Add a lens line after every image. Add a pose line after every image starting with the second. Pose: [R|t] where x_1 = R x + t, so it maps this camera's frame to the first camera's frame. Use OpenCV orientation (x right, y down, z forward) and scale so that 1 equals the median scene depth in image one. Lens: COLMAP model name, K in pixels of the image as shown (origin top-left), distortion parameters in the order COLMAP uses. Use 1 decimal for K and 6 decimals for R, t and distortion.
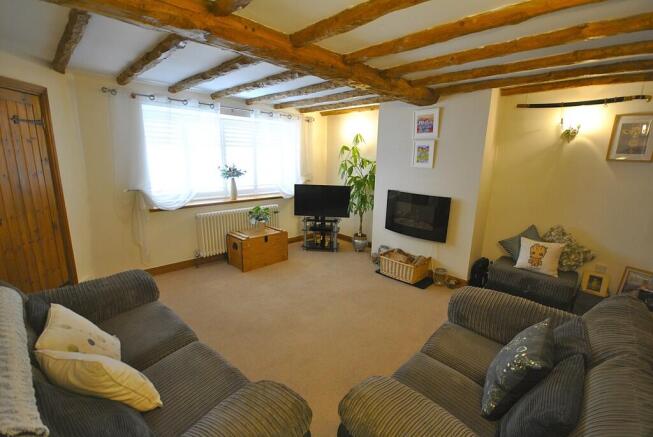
lens RADIAL K [[288.6, 0, 329.1], [0, 288.6, 219.9], [0, 0, 1]] dist [0.001468, -0.000385]
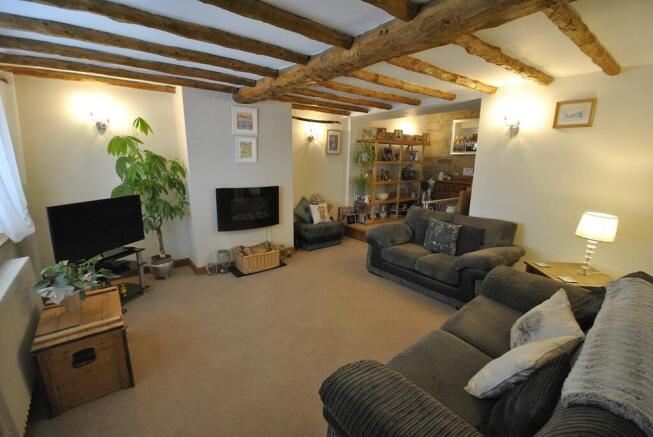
lens RADIAL K [[288.6, 0, 329.1], [0, 288.6, 219.9], [0, 0, 1]] dist [0.001468, -0.000385]
pose [[0.131763, -0.230944, 0.964004, -0.707592], [0.207556, 0.957354, 0.200982, -0.130638], [-0.969308, 0.173603, 0.174078, 0.564230]]
